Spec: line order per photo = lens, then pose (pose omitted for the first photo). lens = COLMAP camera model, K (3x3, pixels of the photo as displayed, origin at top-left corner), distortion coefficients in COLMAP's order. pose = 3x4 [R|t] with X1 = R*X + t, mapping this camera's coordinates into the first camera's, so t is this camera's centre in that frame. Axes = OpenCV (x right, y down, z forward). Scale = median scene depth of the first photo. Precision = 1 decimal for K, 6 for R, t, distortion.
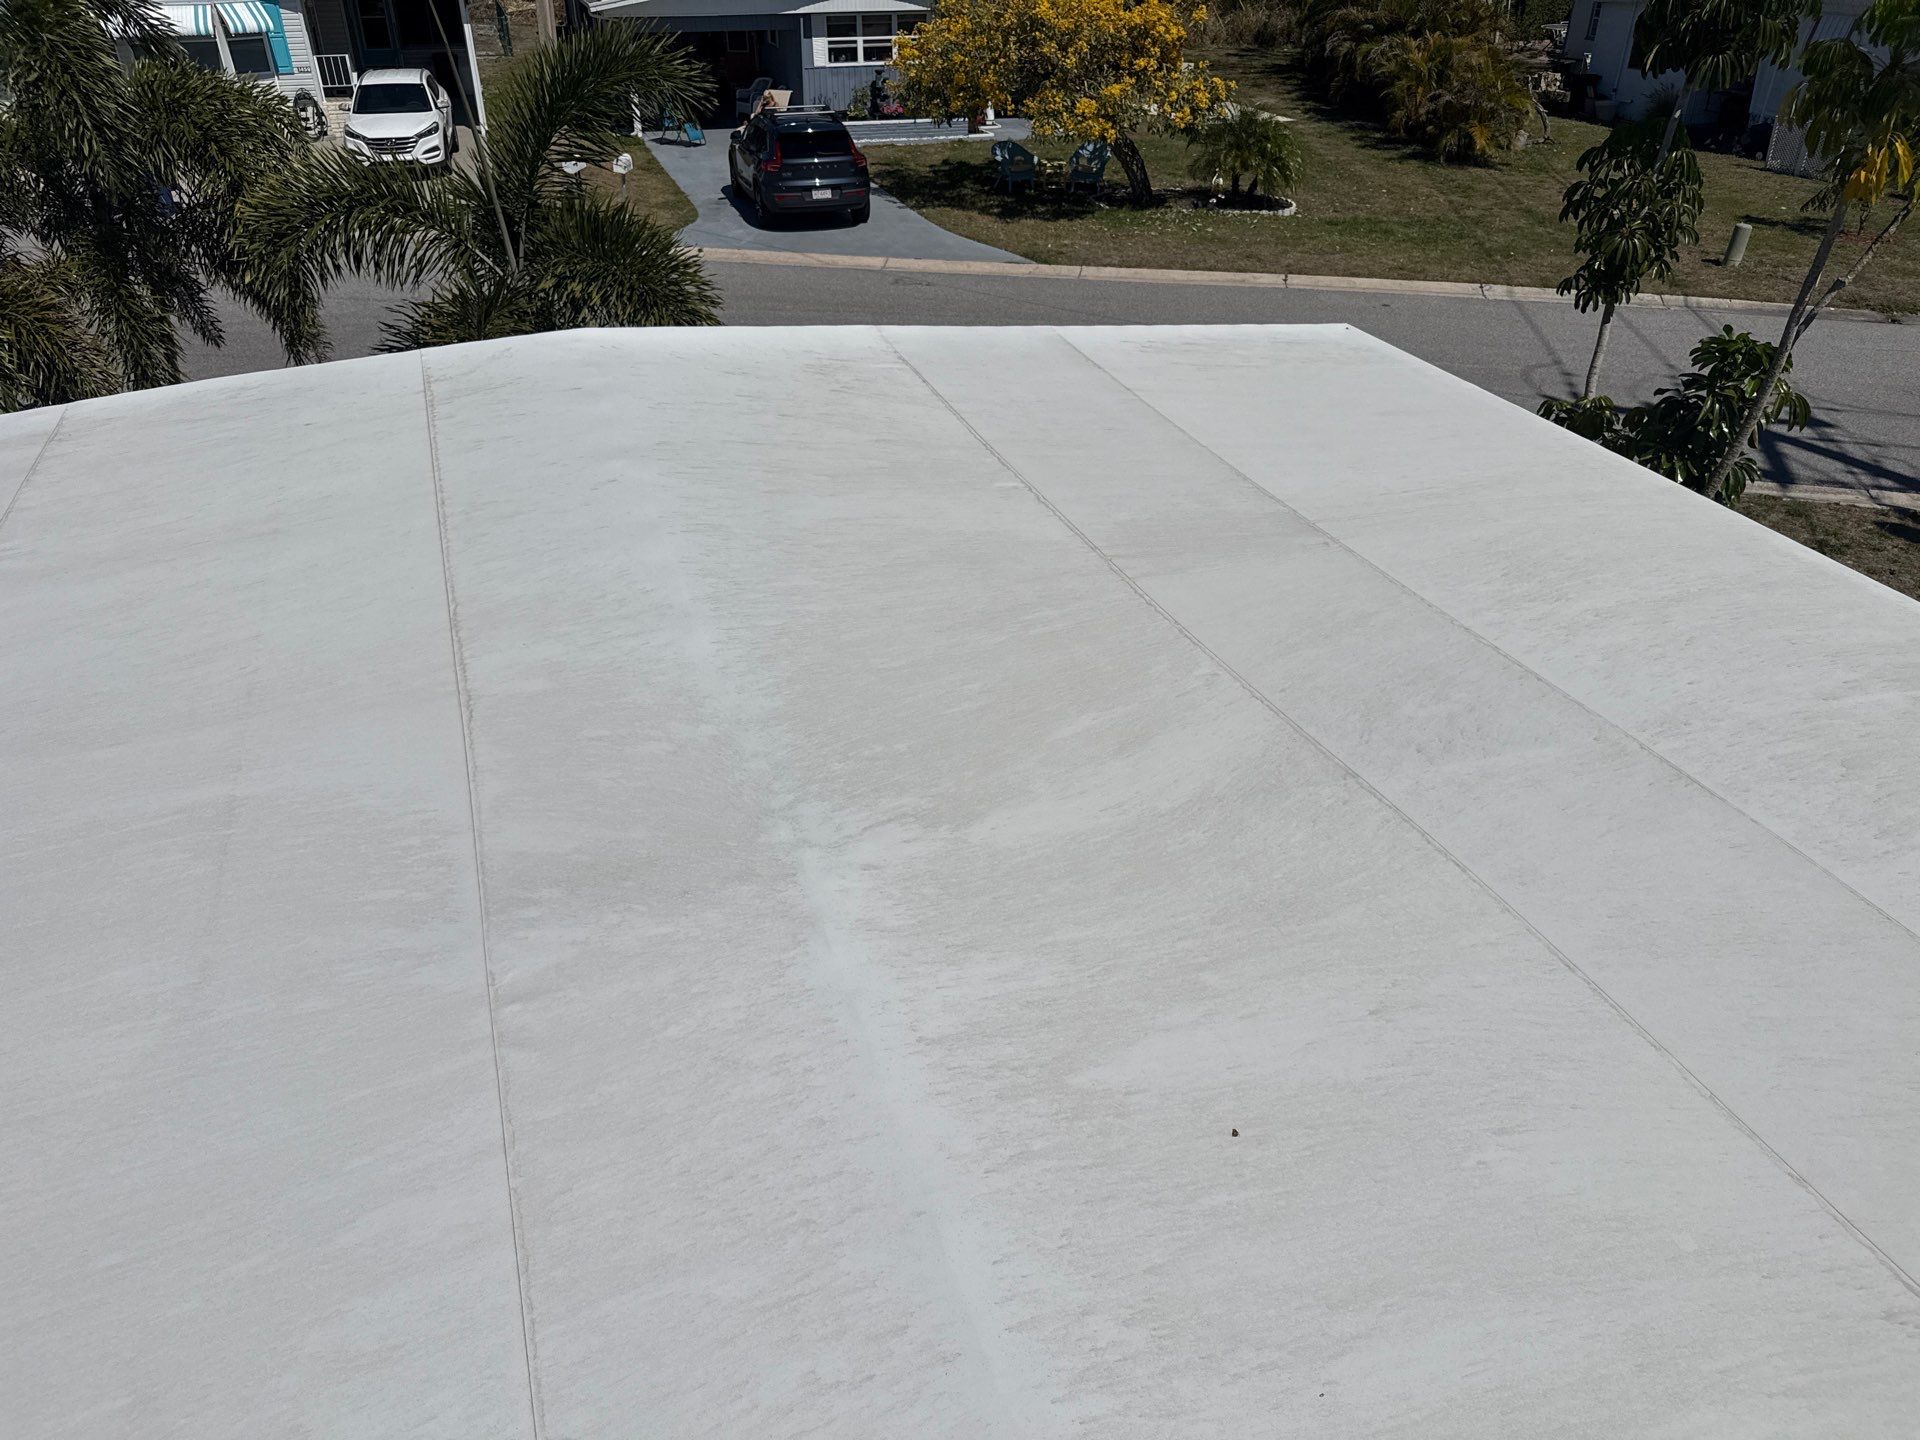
lens RADIAL K [[1336.9, 0, 966.5], [0, 1336.9, 726.0], [0, 0, 1]] dist [-0.000895, -0.004817]
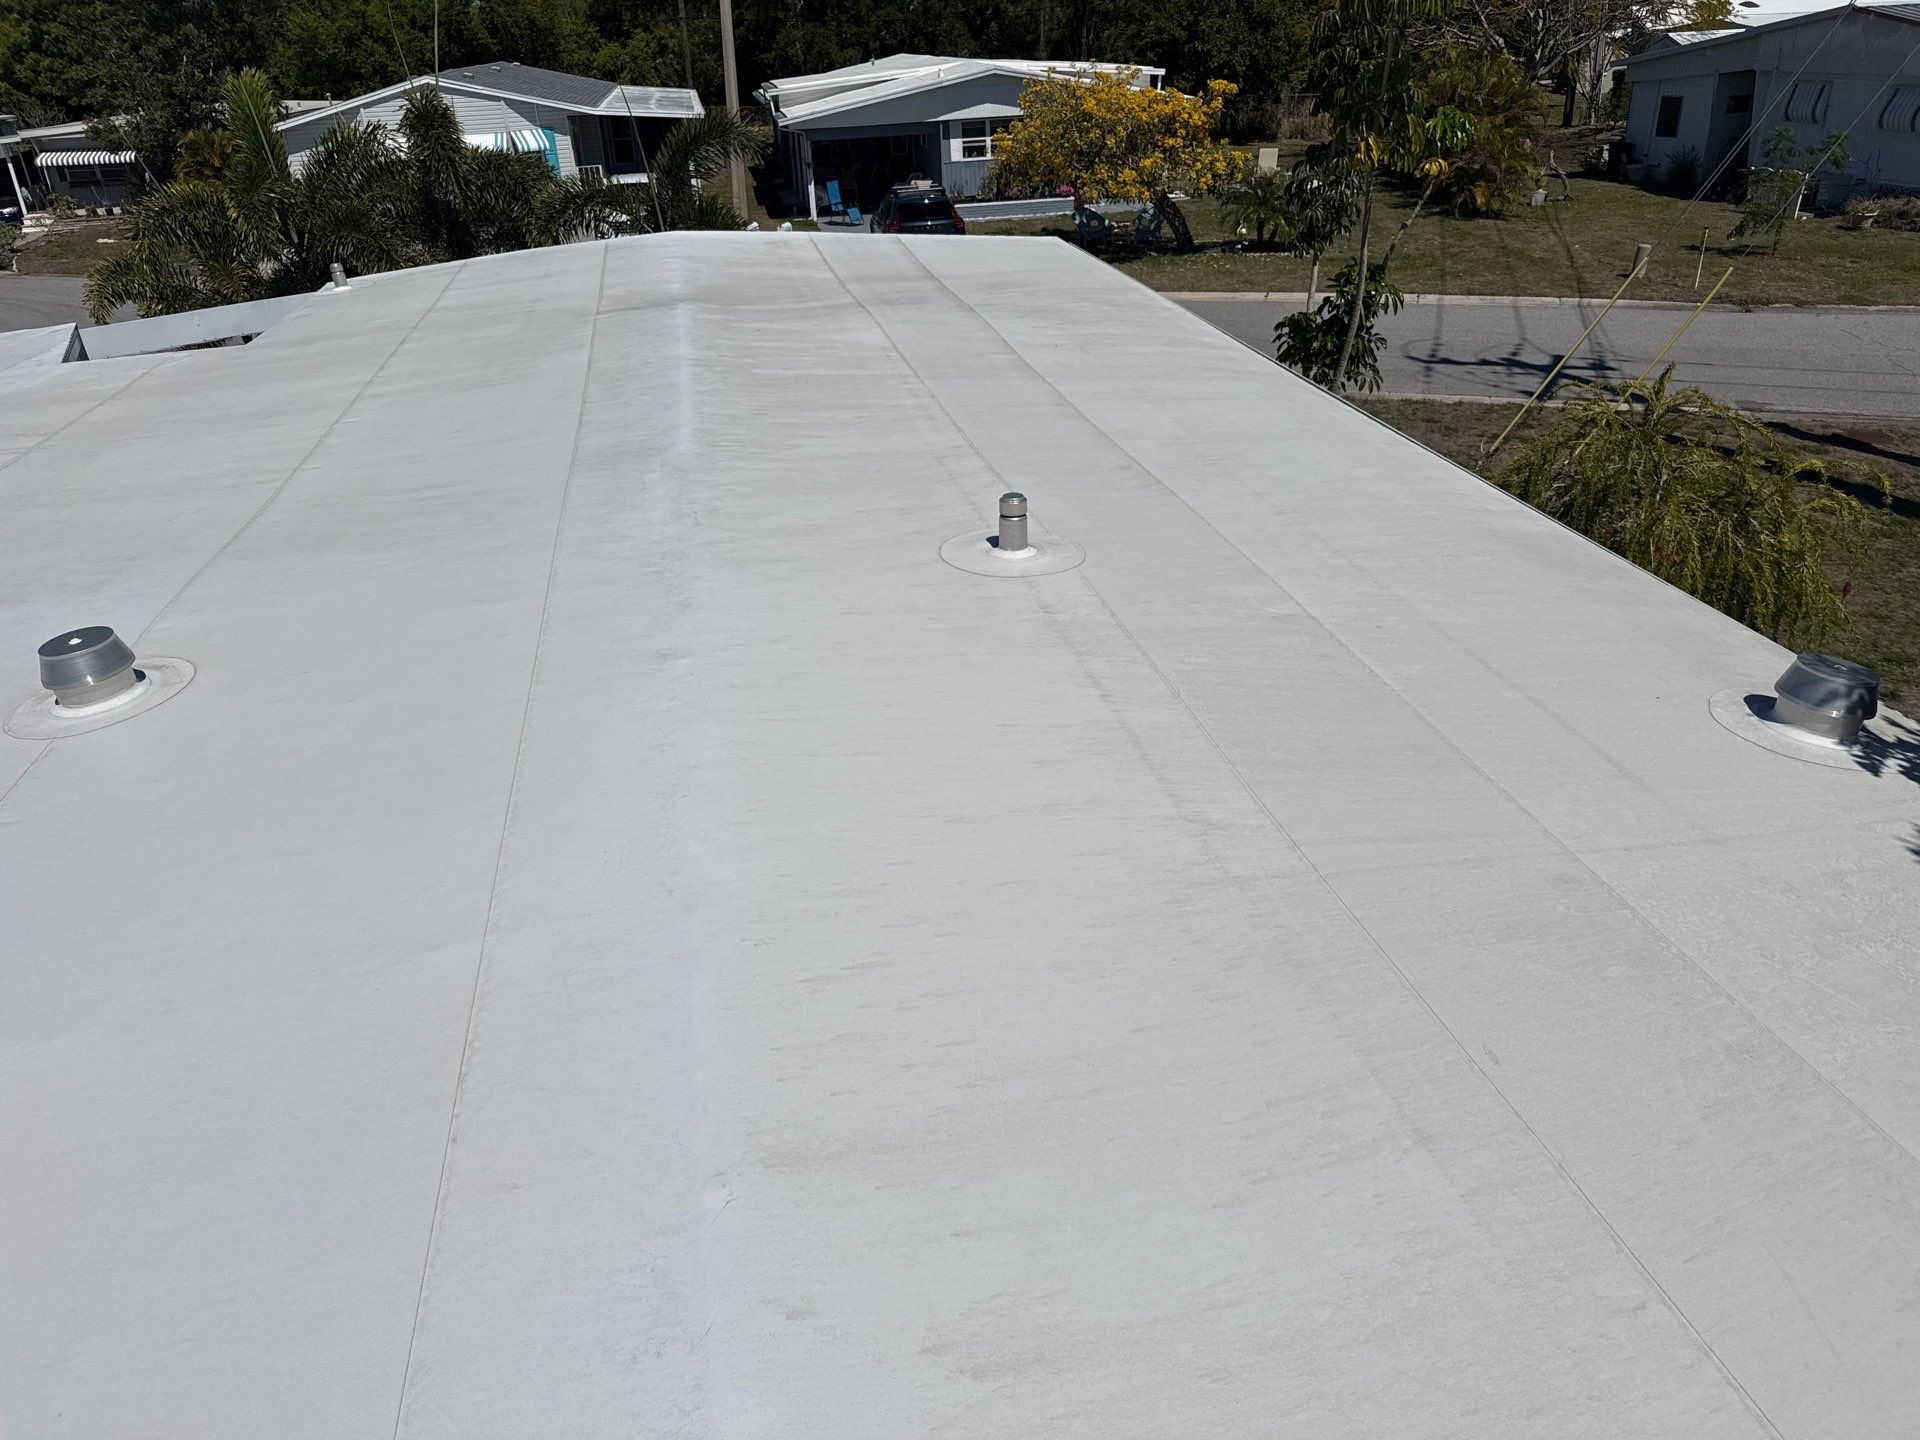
lens RADIAL K [[1336.9, 0, 946.3], [0, 1336.9, 720.2], [0, 0, 1]] dist [-0.000895, -0.004817]
pose [[0.986318, 0.028792, -0.162320, 0.129731], [-0.040975, 0.996547, -0.072210, 0.155778], [0.159680, 0.077873, 0.984093, -0.253085]]
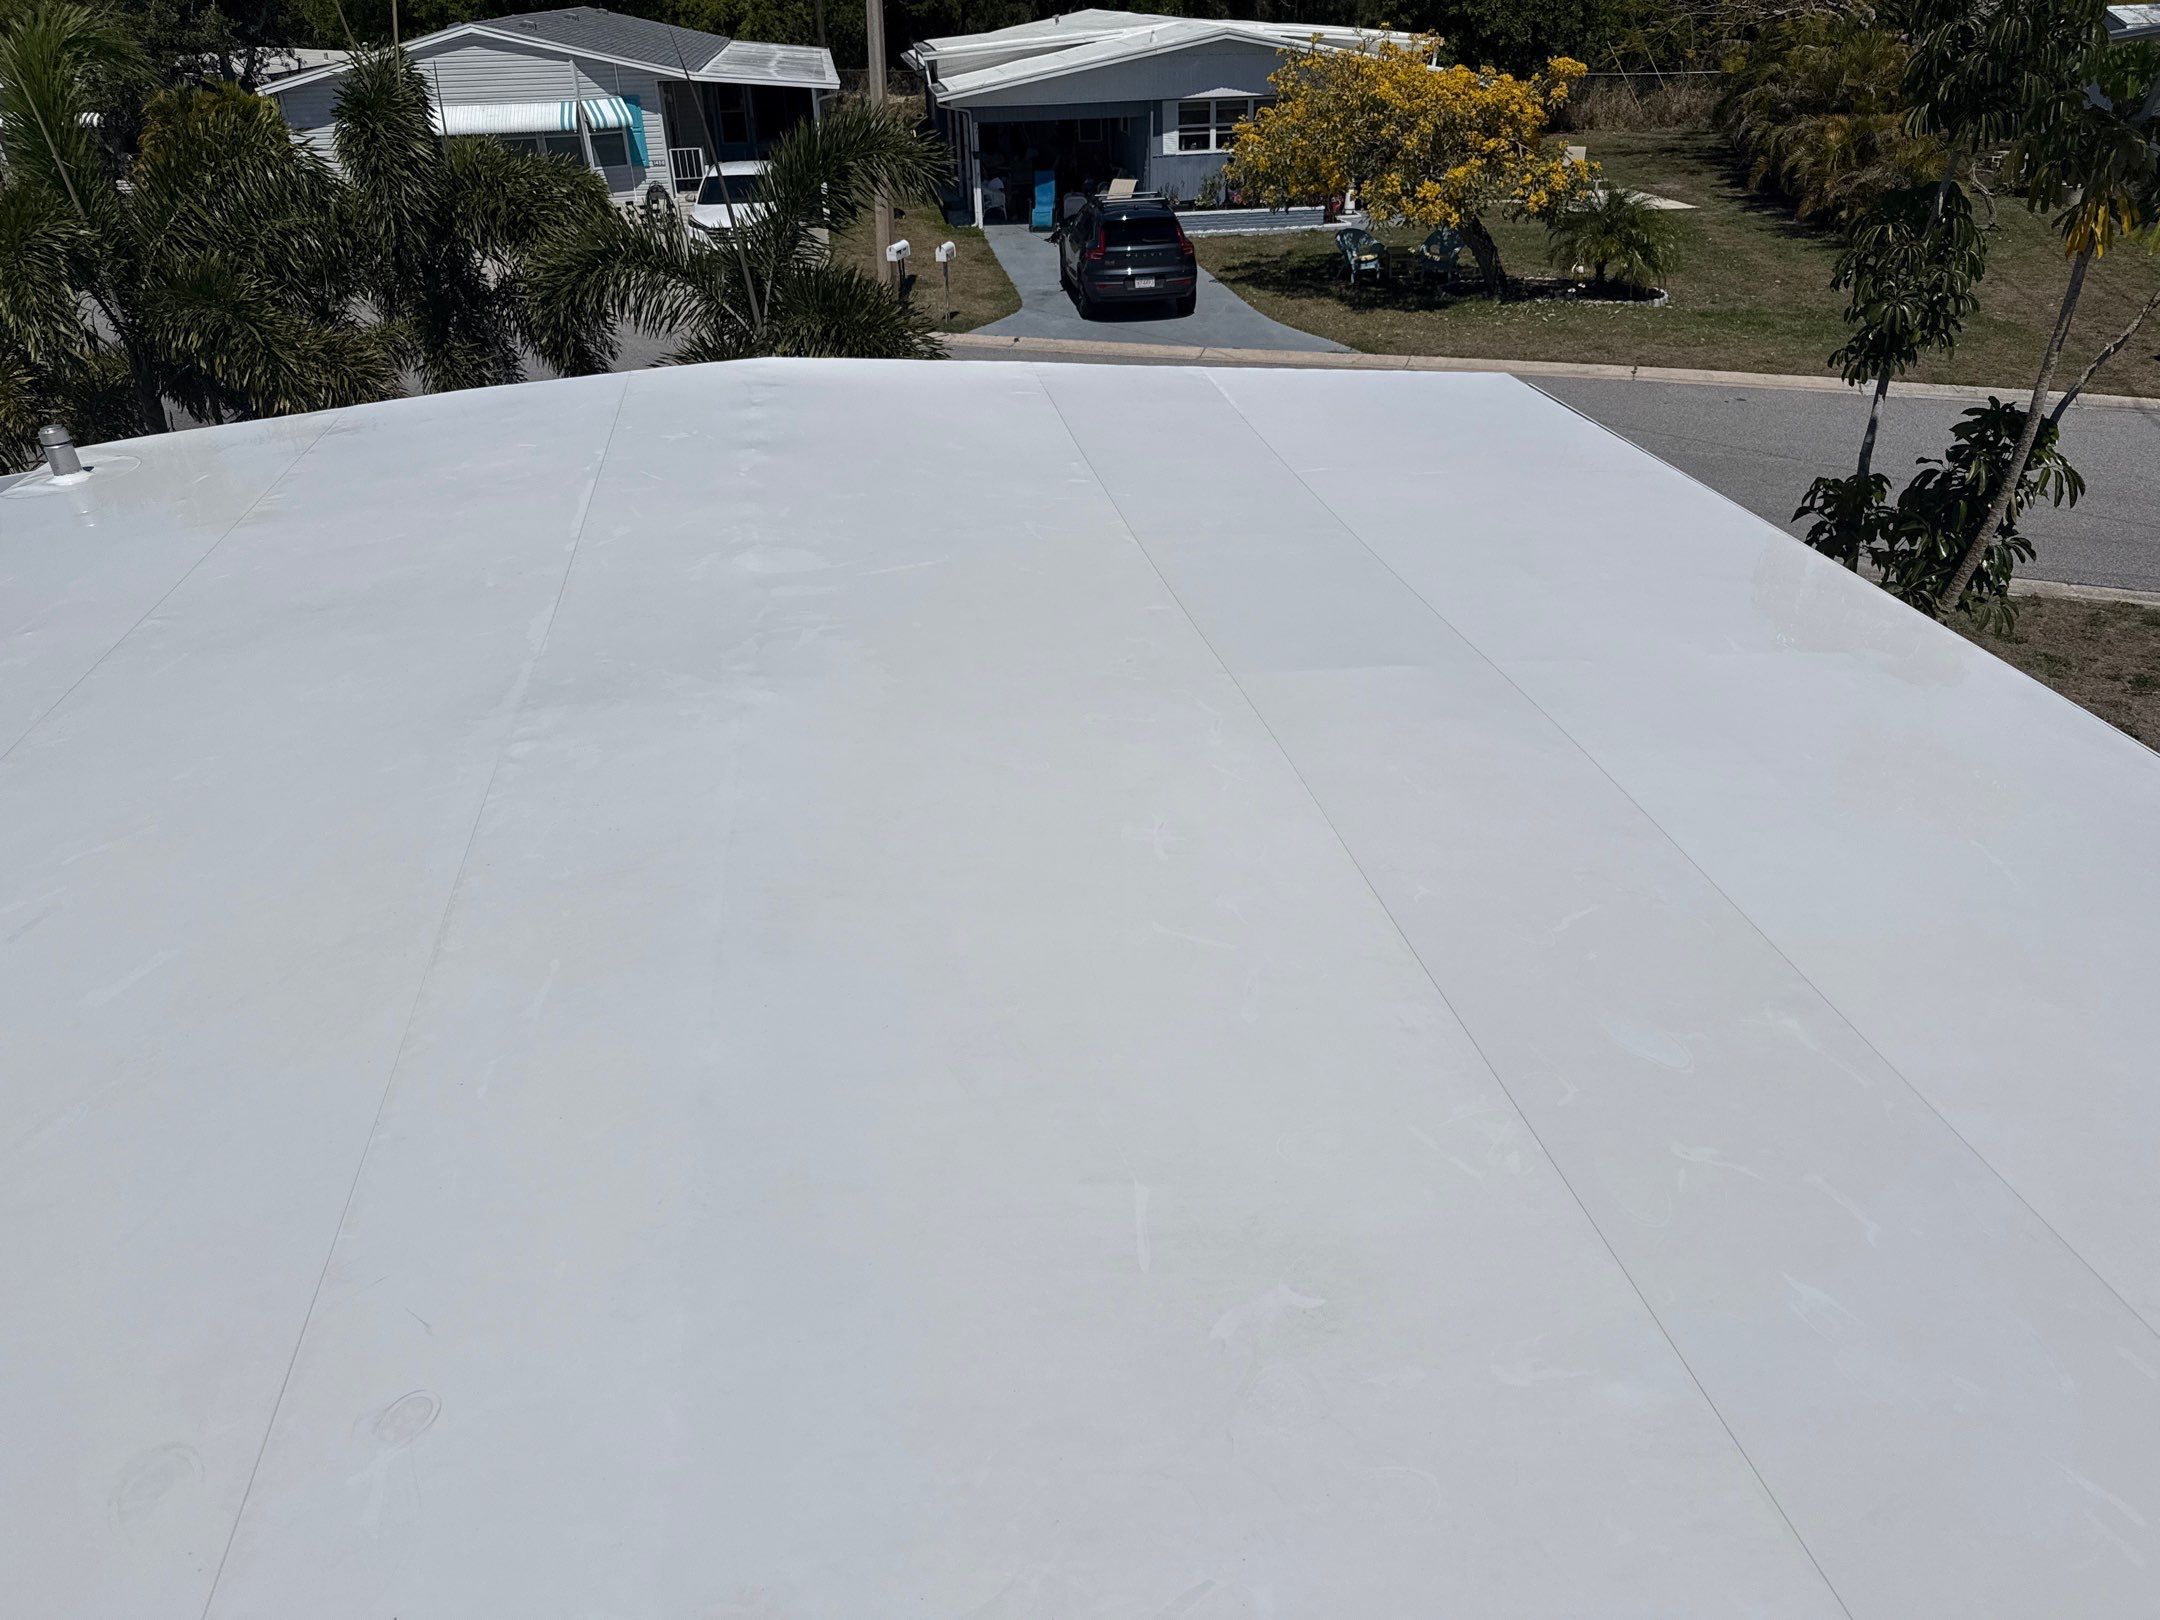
lens RADIAL K [[1504.0, 0, 1090.2], [0, 1504.0, 806.0], [0, 0, 1]] dist [-0.000895, -0.004817]
pose [[0.984482, 0.059165, -0.165209, 0.050654], [-0.067920, 0.996543, -0.047850, 0.030210], [0.161807, 0.058328, 0.985097, -0.046746]]
